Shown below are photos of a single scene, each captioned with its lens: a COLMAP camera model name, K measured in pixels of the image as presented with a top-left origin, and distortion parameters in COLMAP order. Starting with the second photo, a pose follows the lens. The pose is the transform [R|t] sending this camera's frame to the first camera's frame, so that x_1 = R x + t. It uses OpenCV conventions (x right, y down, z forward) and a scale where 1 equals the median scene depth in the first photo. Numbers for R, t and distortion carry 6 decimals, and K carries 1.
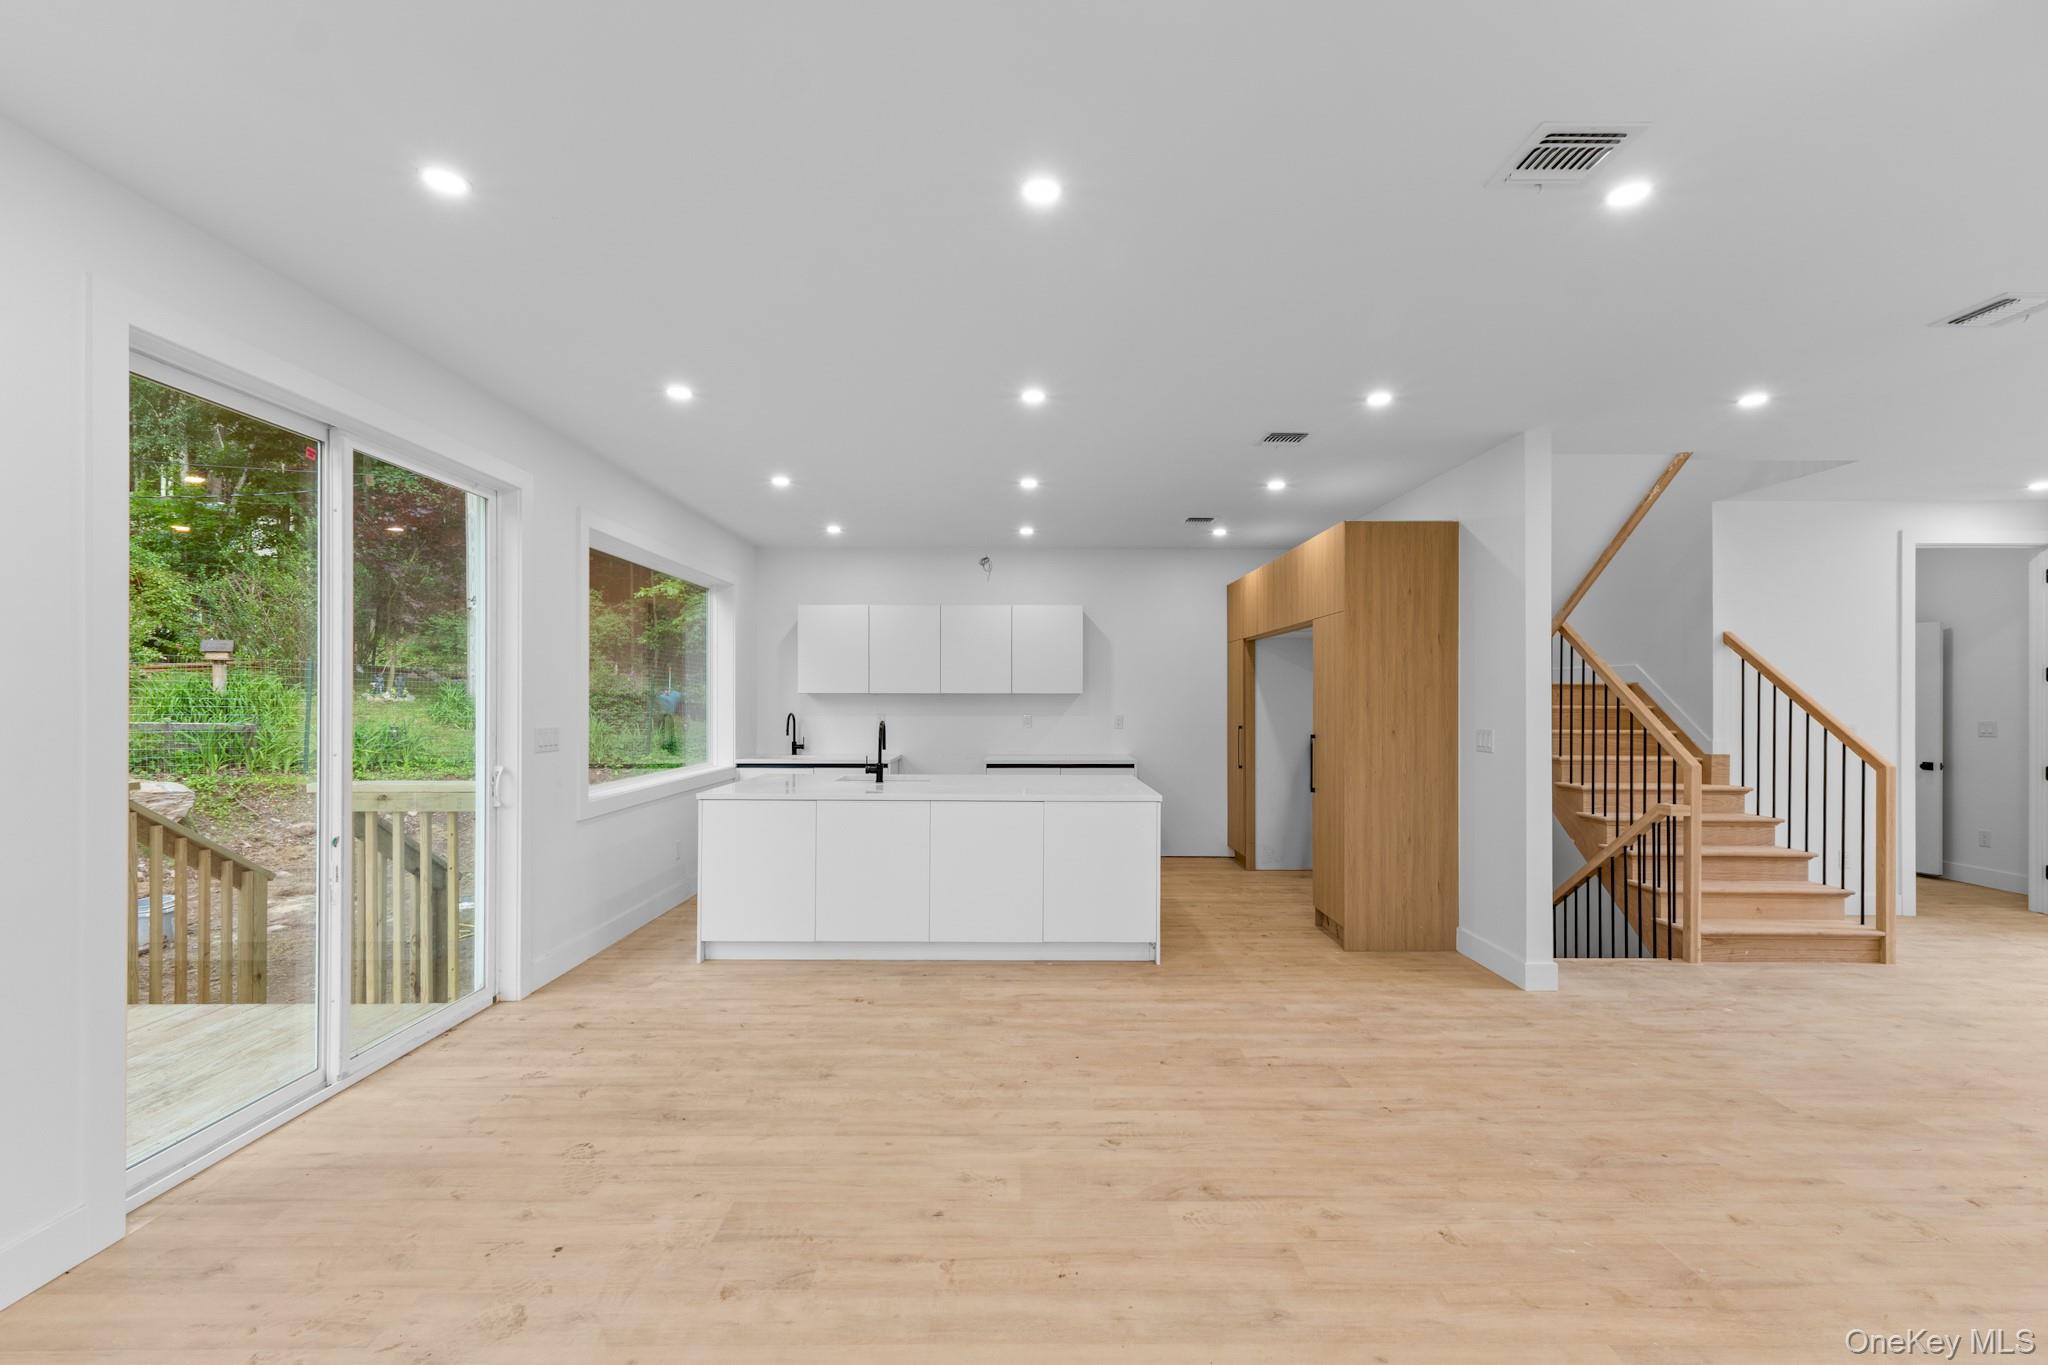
lens RADIAL K [[876.9, 0, 1032.5], [0, 876.9, 694.4], [0, 0, 1]] dist [0.010037, -0.000403]
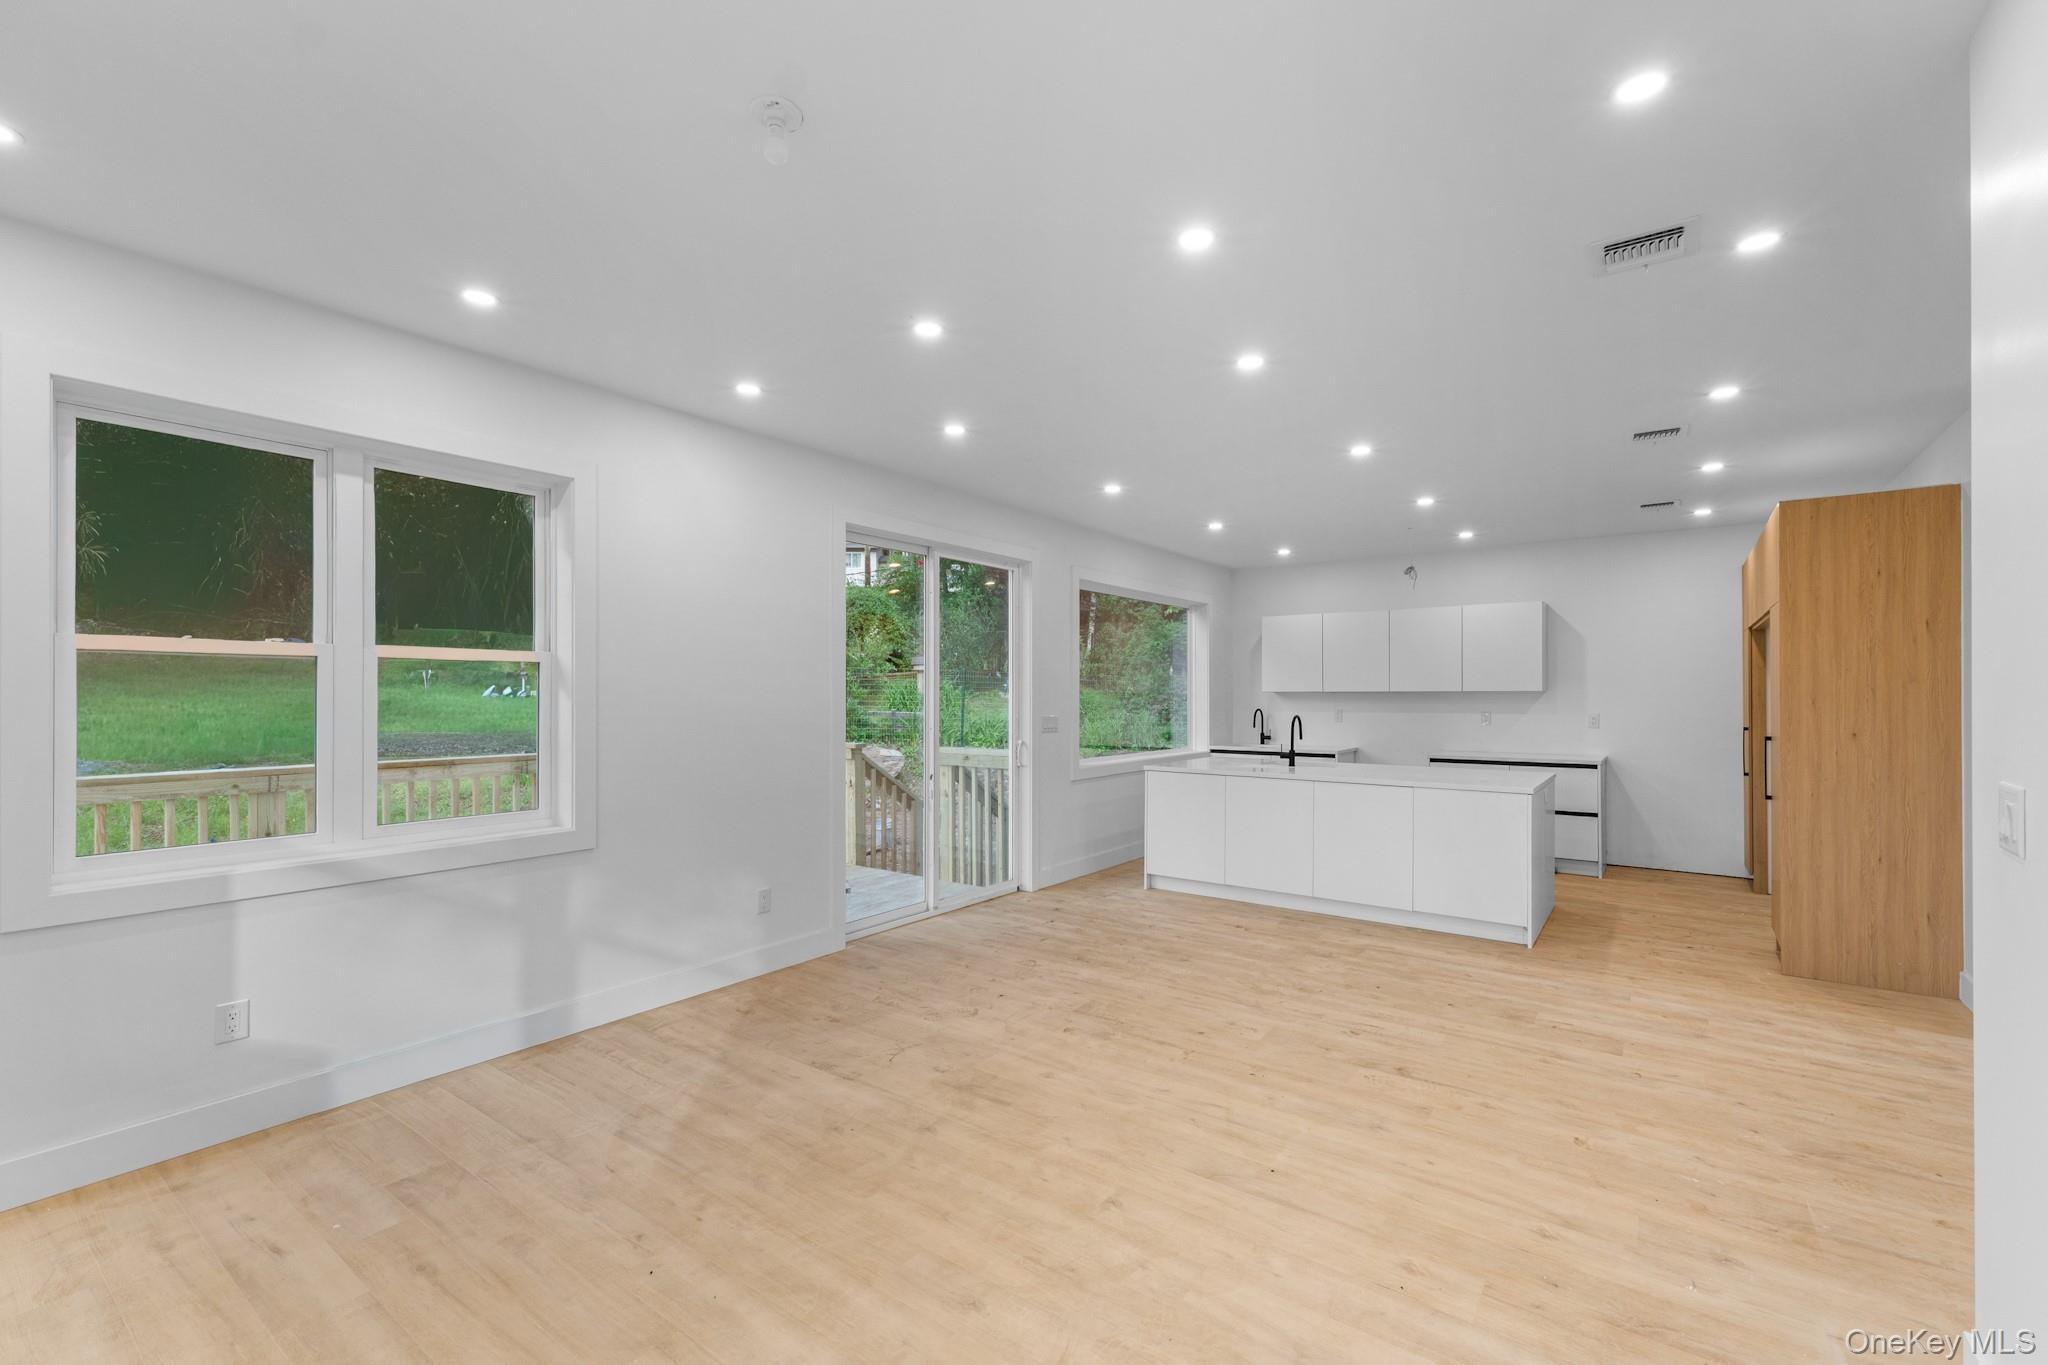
lens RADIAL K [[876.9, 0, 1020.8], [0, 876.9, 689.5], [0, 0, 1]] dist [0.010037, -0.000403]
pose [[0.797817, -0.005891, -0.602872, 0.320813], [0.004833, 0.999983, -0.003375, -0.003816], [0.602881, -0.000221, 0.797831, -0.234163]]
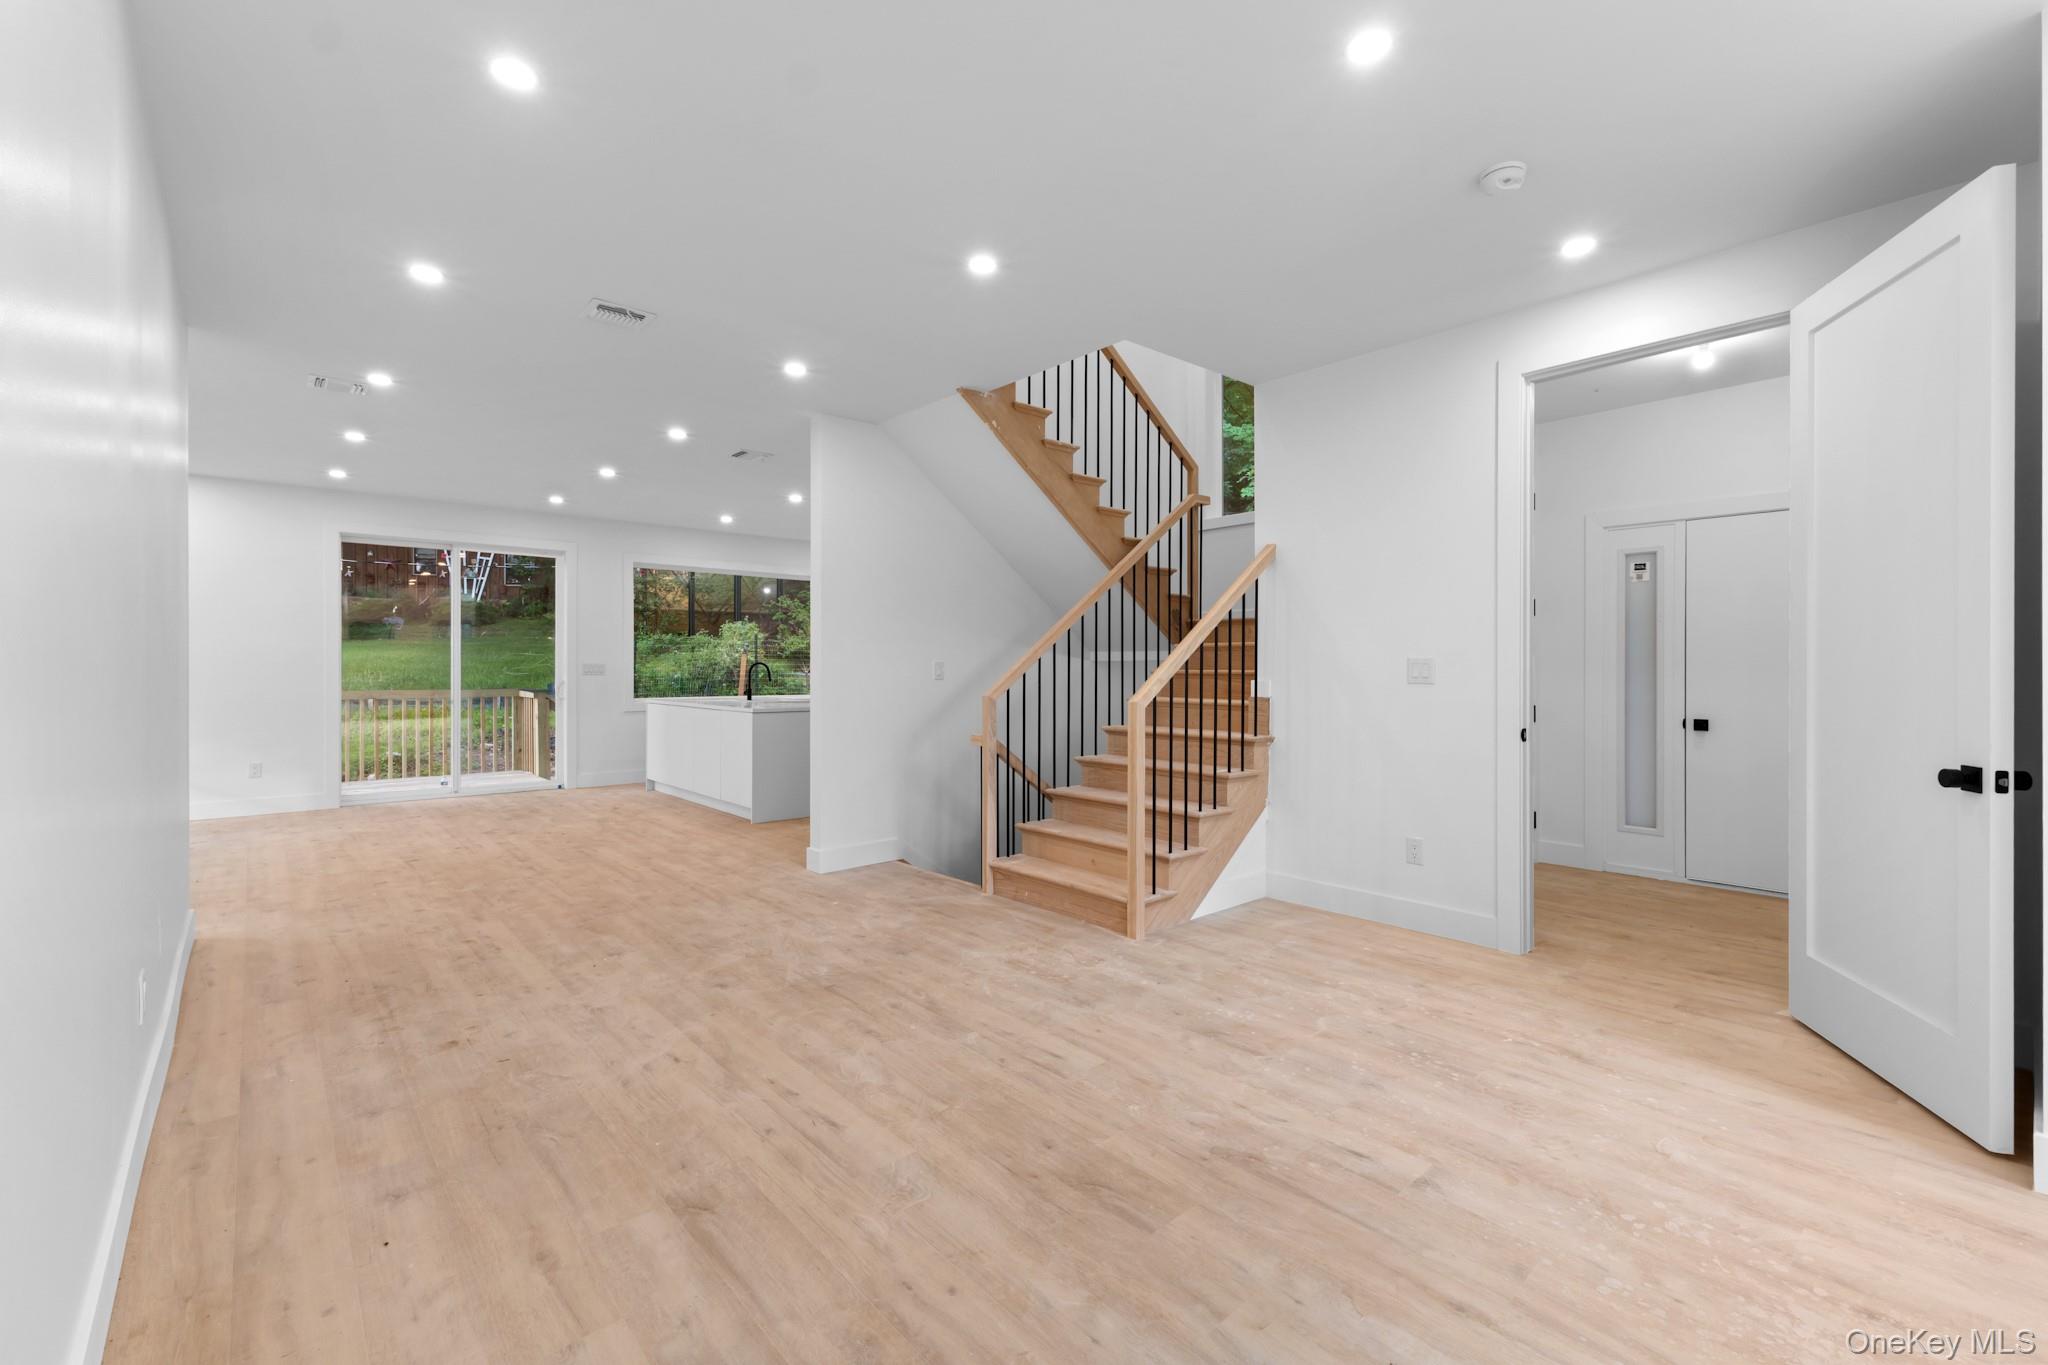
lens RADIAL K [[876.9, 0, 1037.8], [0, 876.9, 684.4], [0, 0, 1]] dist [0.010037, -0.000403]
pose [[0.652265, 0.008706, -0.757941, 1.711469], [0.004632, 0.999870, 0.015471, 0.059320], [0.757977, -0.013602, 0.652140, 0.446304]]
